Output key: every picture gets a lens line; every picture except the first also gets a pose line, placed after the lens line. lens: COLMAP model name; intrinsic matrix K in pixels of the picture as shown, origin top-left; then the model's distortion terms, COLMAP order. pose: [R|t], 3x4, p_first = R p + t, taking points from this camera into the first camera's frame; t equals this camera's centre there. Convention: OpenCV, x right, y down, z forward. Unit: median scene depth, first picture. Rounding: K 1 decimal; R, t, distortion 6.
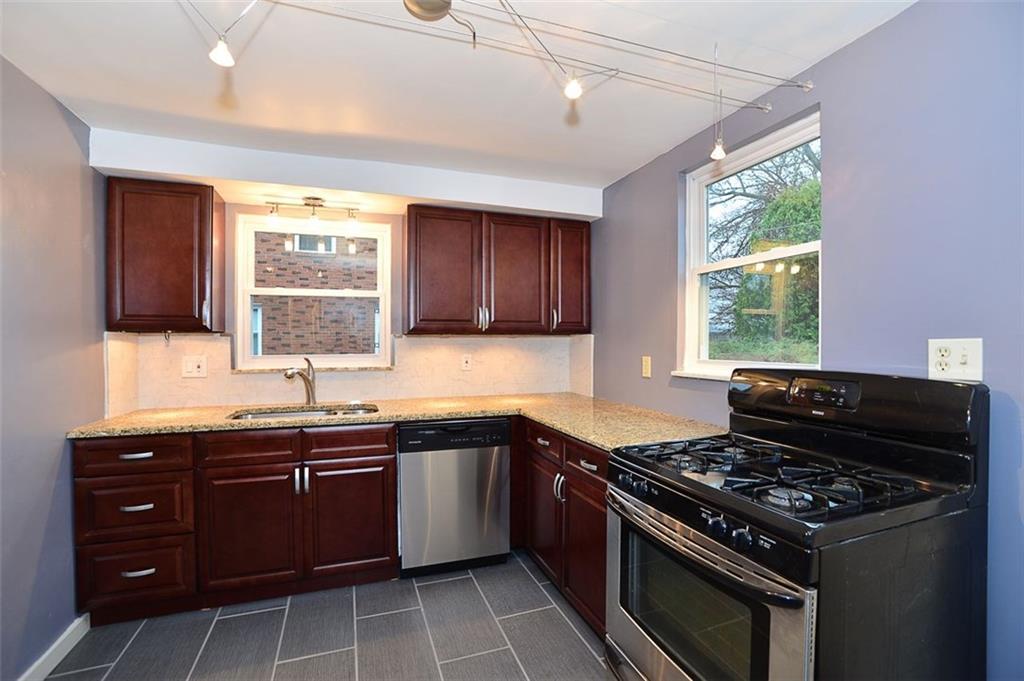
lens RADIAL K [[439.4, 0, 510.7], [0, 439.4, 343.7], [0, 0, 1]] dist [-0.045439, 0.000179]
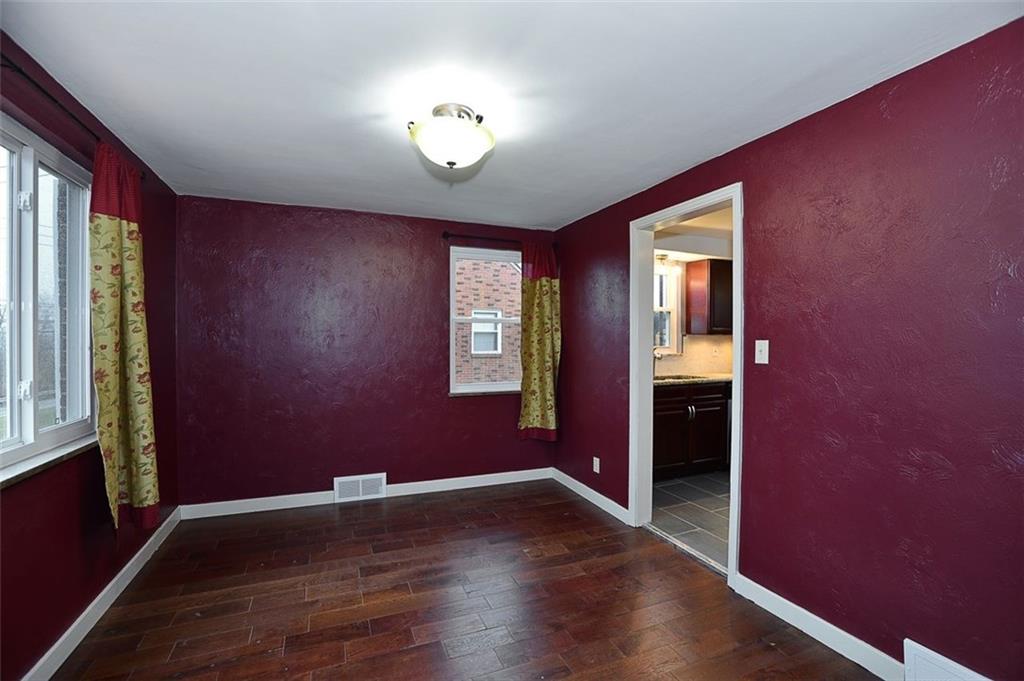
lens RADIAL K [[447.8, 0, 494.8], [0, 447.8, 341.1], [0, 0, 1]] dist [-0.040833, 0.000082]
pose [[0.999986, -0.003169, 0.004283, -1.110933], [0.003161, 0.999993, 0.001847, -0.001105], [-0.004288, -0.001833, 0.999989, -0.752967]]
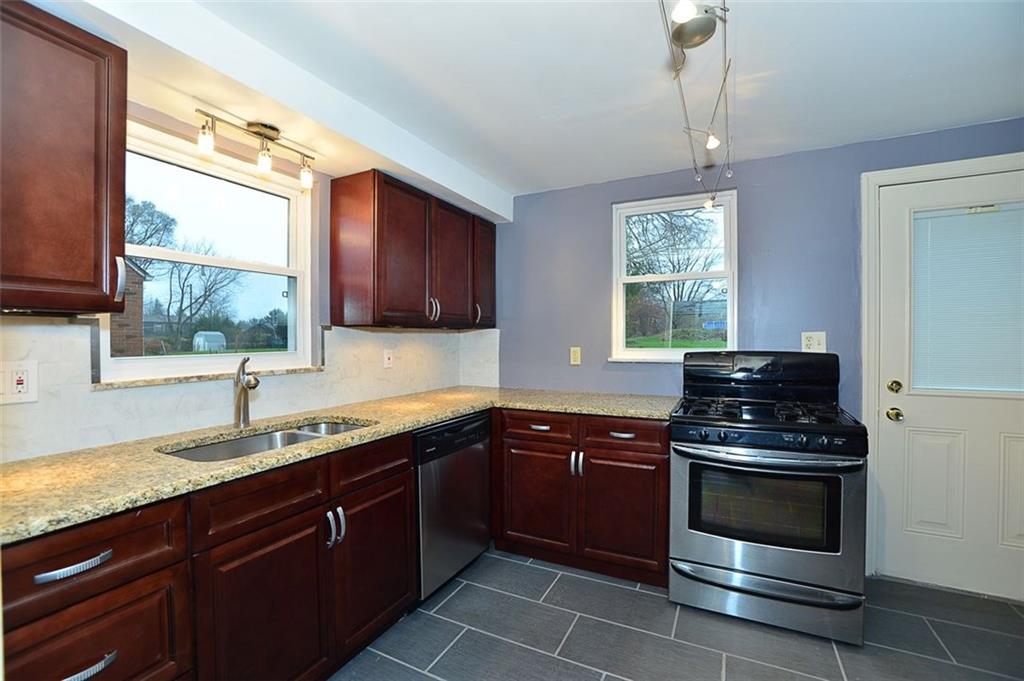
lens RADIAL K [[439.4, 0, 510.7], [0, 439.4, 343.7], [0, 0, 1]] dist [-0.045439, 0.000179]
pose [[0.731881, -0.010704, 0.681348, -0.627962], [0.007006, 0.999942, 0.008184, 0.007688], [-0.681396, -0.001216, 0.731914, 0.232337]]
